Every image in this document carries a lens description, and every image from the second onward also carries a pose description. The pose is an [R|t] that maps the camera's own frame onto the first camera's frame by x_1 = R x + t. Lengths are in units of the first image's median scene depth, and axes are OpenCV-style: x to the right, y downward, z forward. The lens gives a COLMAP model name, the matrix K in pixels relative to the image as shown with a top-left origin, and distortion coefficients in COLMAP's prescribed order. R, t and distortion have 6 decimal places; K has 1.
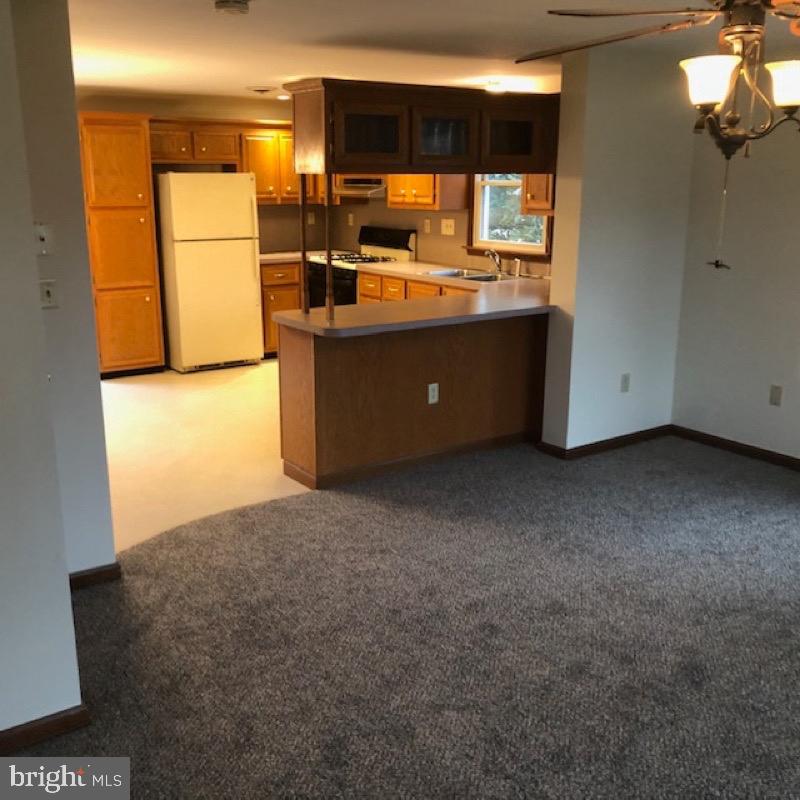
lens RADIAL K [[912.5, 0, 378.9], [0, 912.5, 440.4], [0, 0, 1]] dist [0.007778, -0.010209]
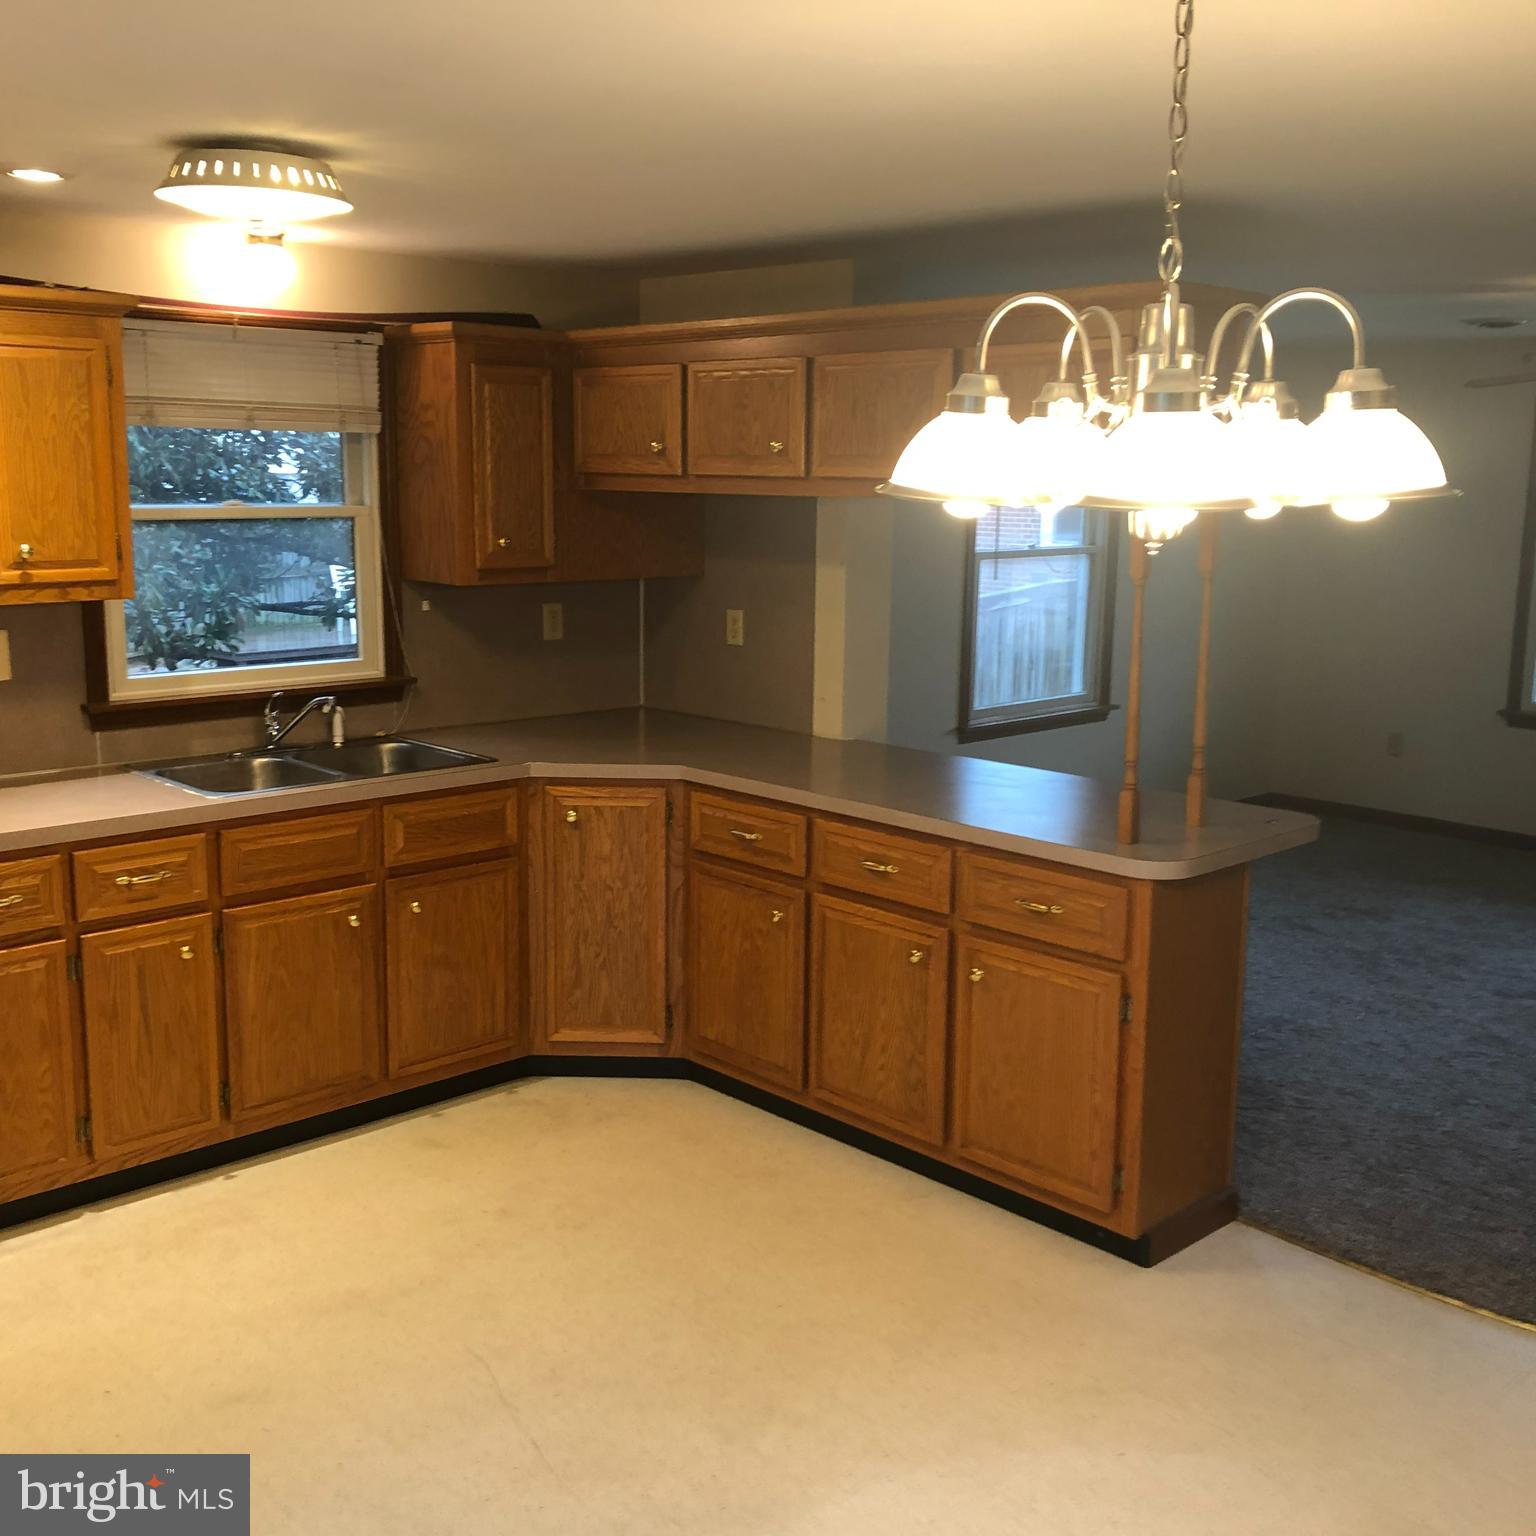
lens RADIAL K [[1706.5, 0, 768.0], [0, 1706.5, 768.0], [0, 0, 1]] dist [0.014897, 0.006797]
pose [[-0.175159, -0.167711, 0.970151, -0.501265], [0.280691, 0.935983, 0.212483, -0.239058], [-0.943680, 0.309531, -0.116871, 0.804600]]
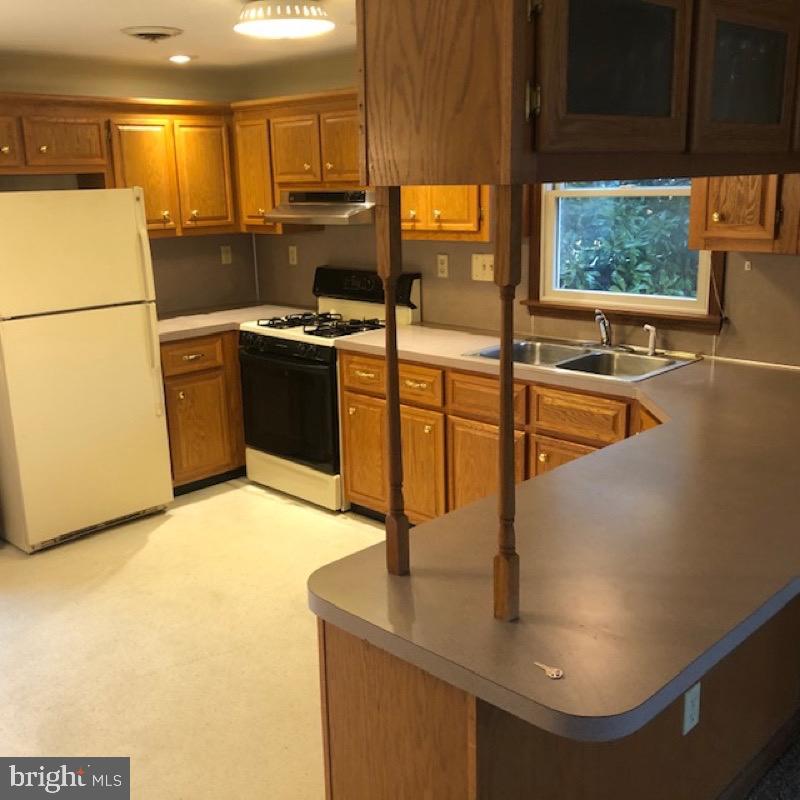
lens RADIAL K [[888.8, 0, 400.0], [0, 888.8, 400.0], [0, 0, 1]] dist [0.014897, 0.006797]
pose [[0.977616, -0.074965, 0.196590, -0.096421], [0.083351, 0.995915, -0.034720, -0.127723], [-0.193184, 0.050329, 0.979871, 0.429324]]
